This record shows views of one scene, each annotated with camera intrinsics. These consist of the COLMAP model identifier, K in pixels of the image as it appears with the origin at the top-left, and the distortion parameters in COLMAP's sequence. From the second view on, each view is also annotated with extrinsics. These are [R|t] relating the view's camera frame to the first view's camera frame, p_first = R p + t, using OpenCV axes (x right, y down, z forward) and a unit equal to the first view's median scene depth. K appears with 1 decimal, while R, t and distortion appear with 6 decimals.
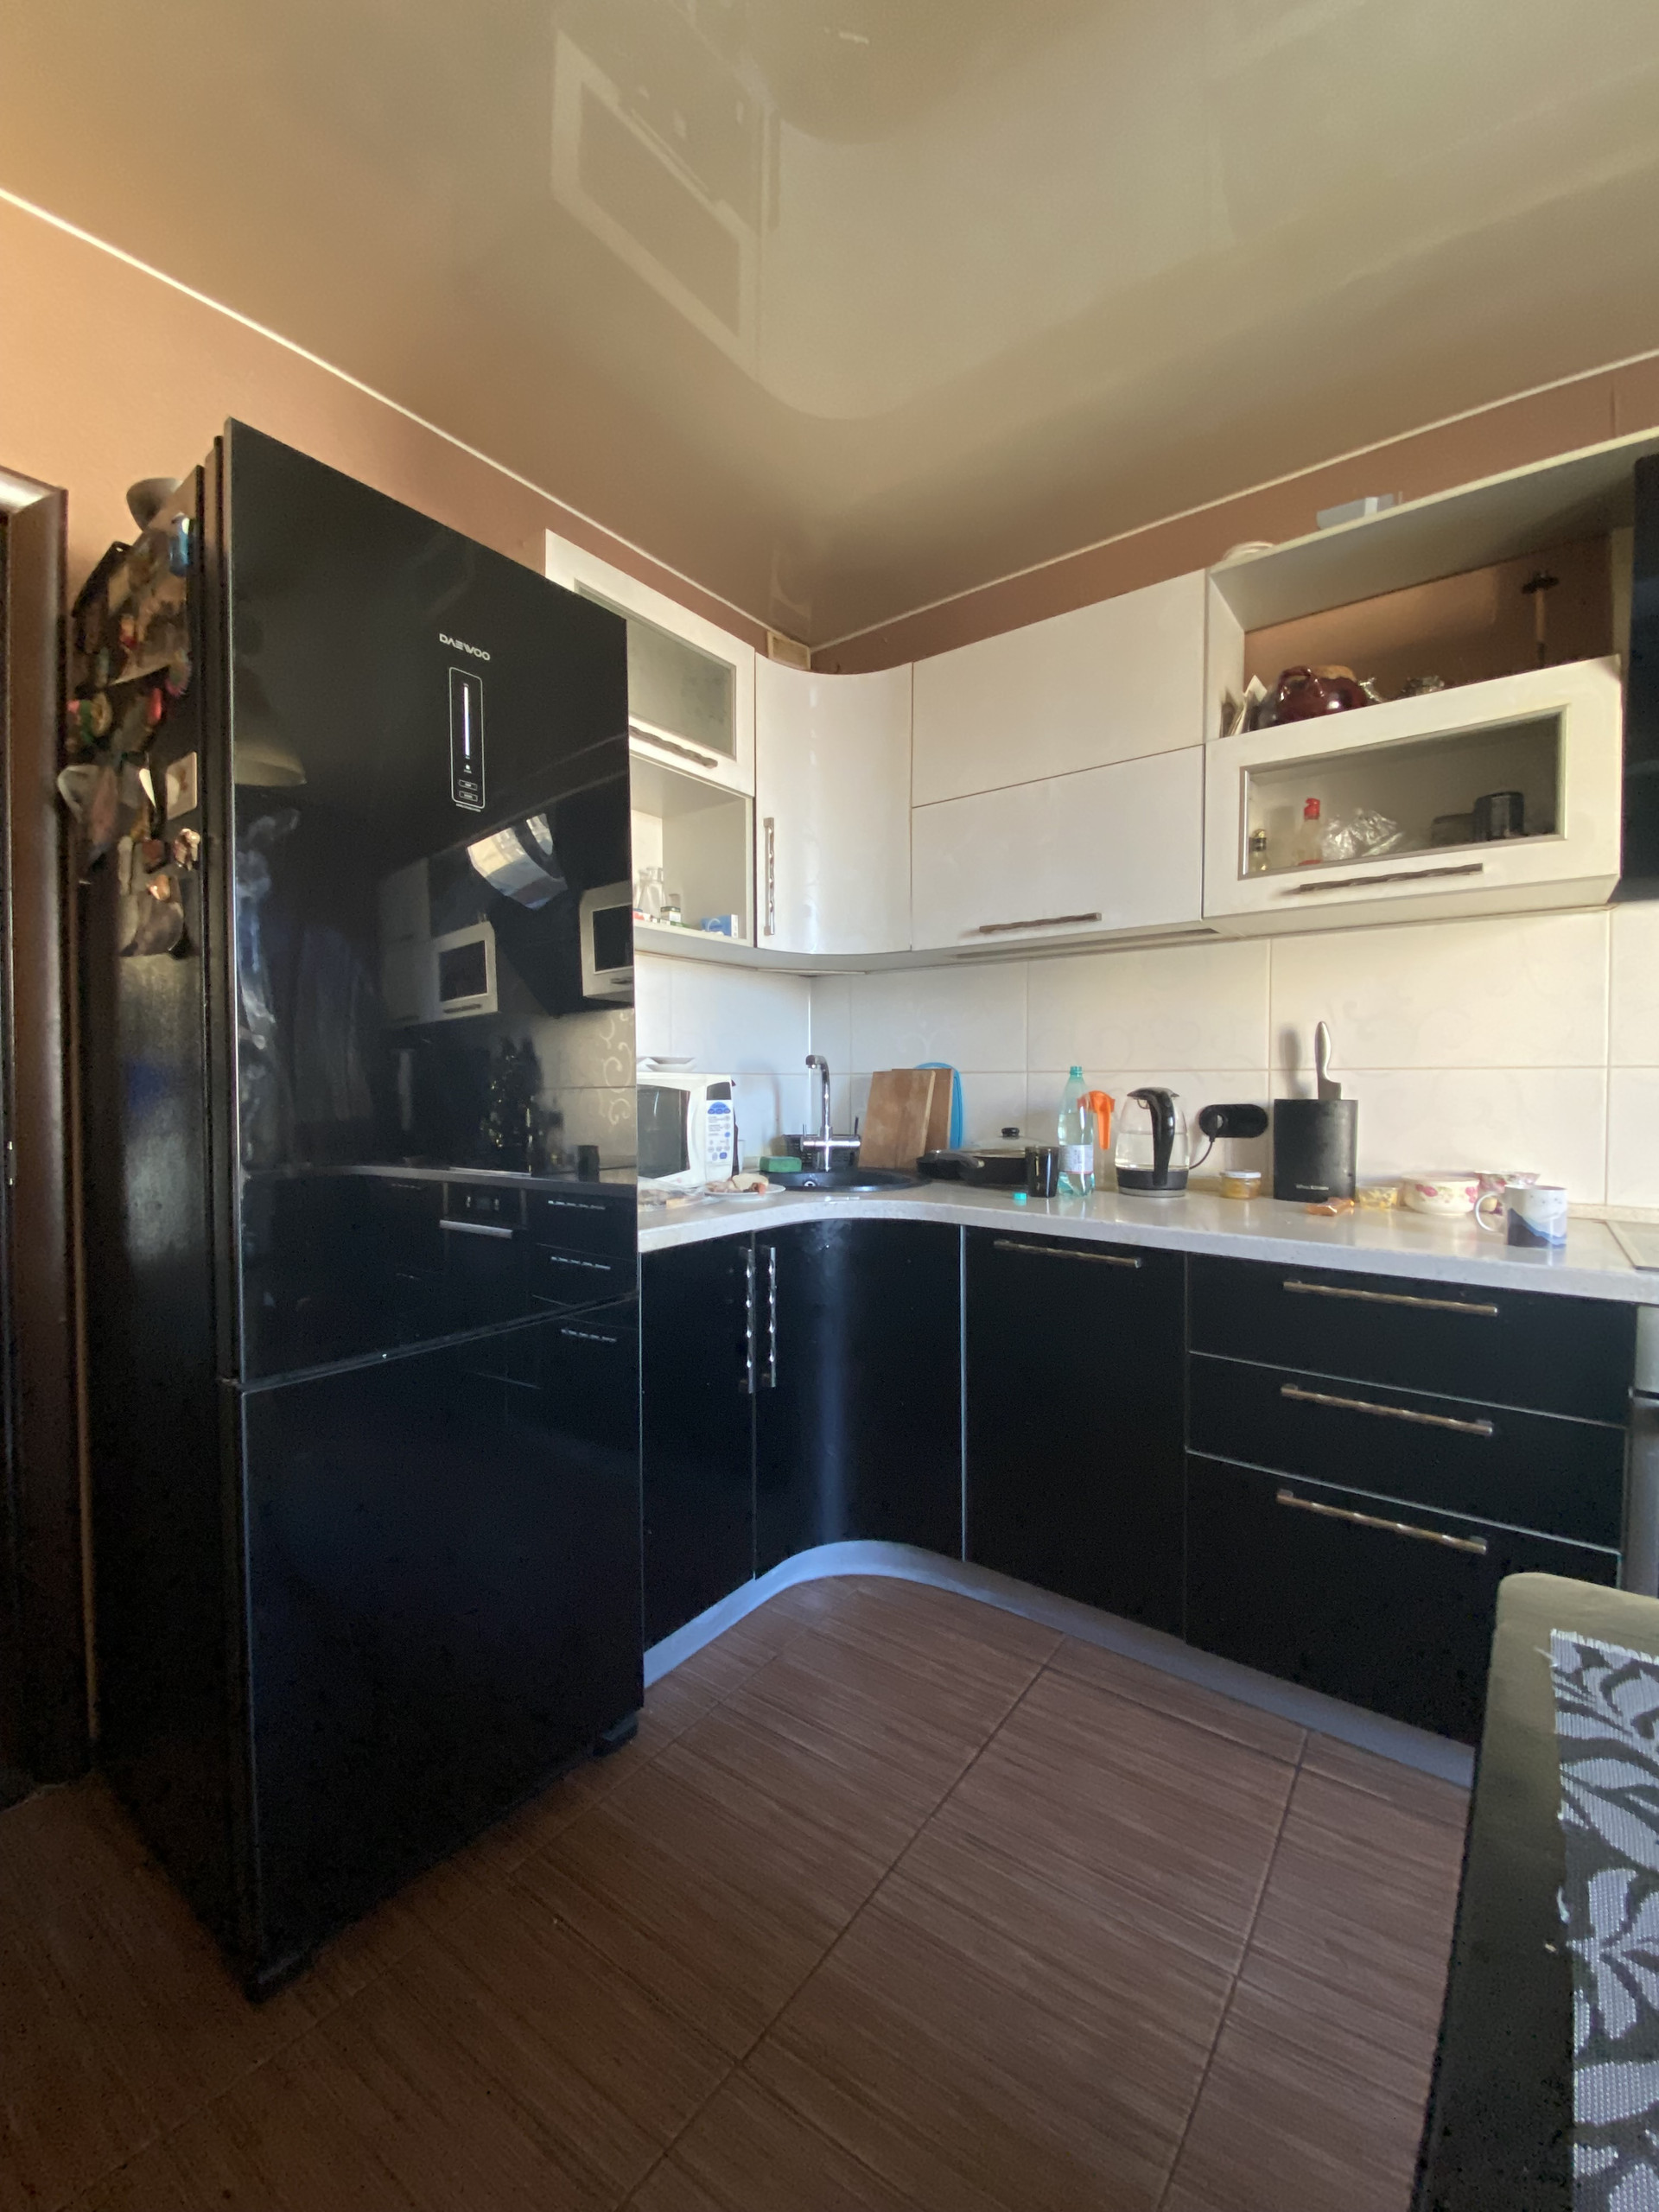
lens RADIAL K [[900.8, 0, 825.3], [0, 900.8, 1113.5], [0, 0, 1]] dist [-0.015740, -0.000759]
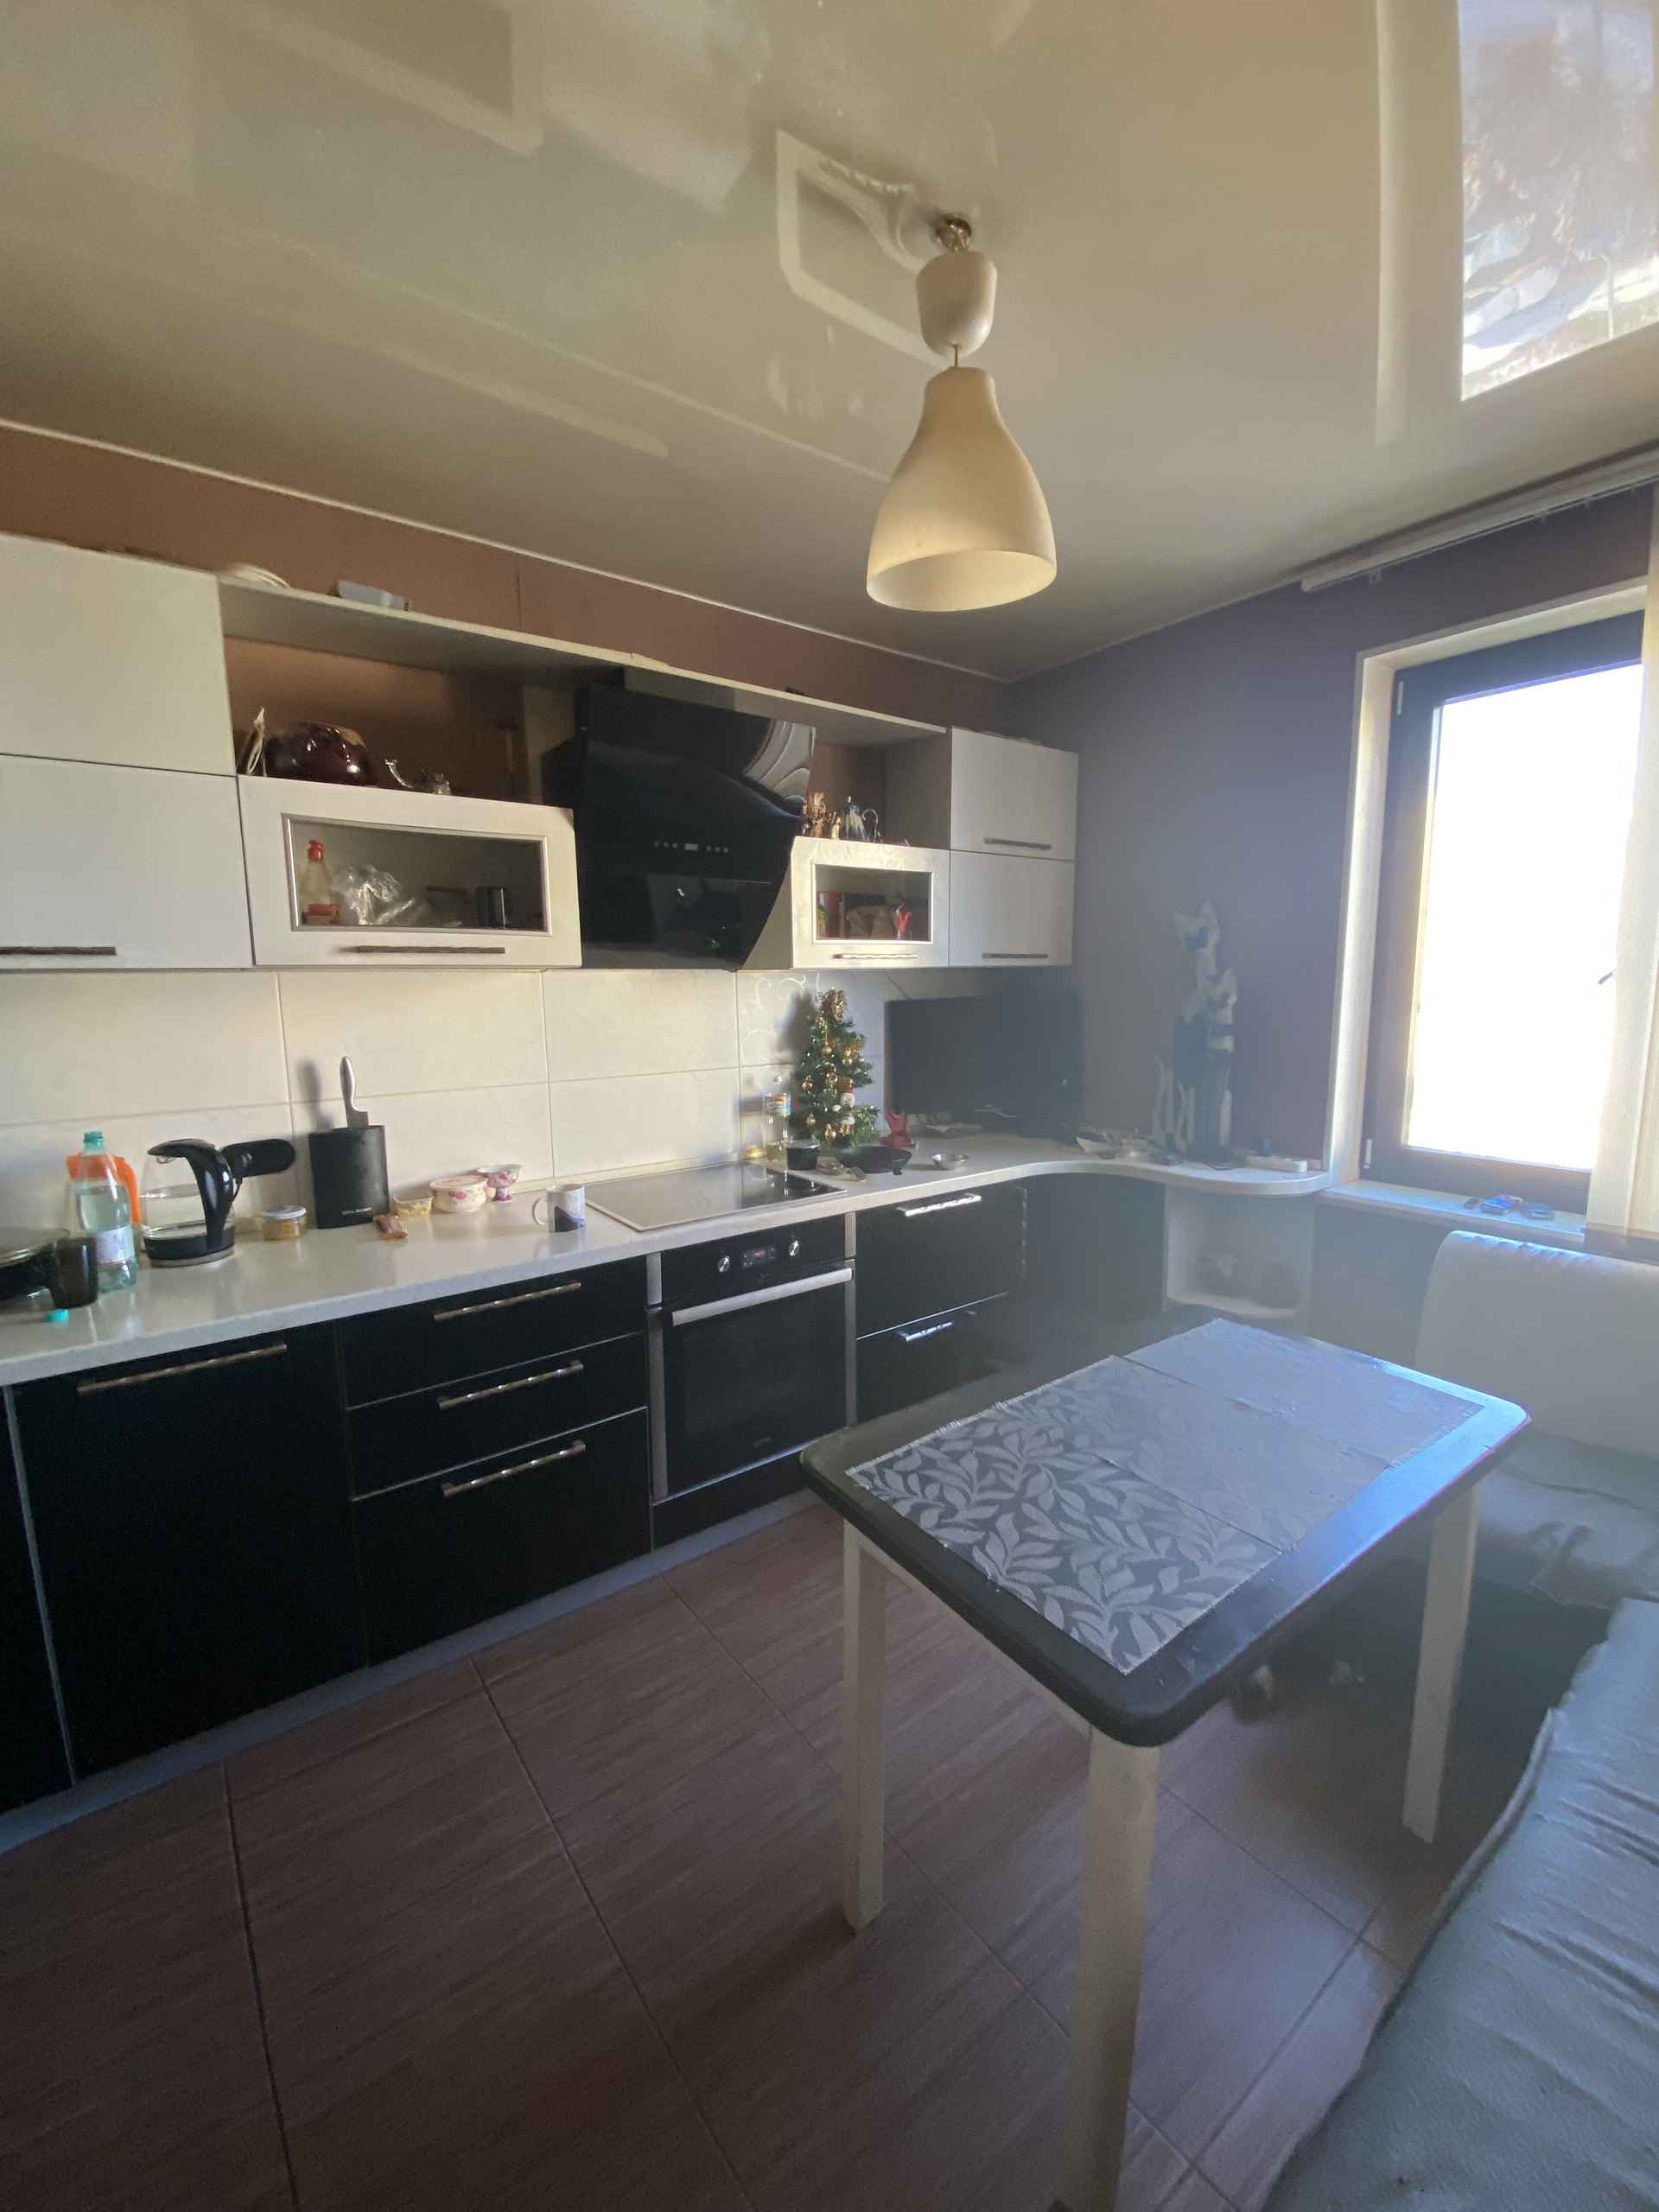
lens RADIAL K [[900.8, 0, 824.2], [0, 900.8, 1101.6], [0, 0, 1]] dist [-0.015740, -0.000759]
pose [[0.268782, -0.137510, 0.953335, -0.343094], [0.046716, 0.990453, 0.129693, -0.173545], [-0.962068, 0.009677, 0.272640, 0.171013]]
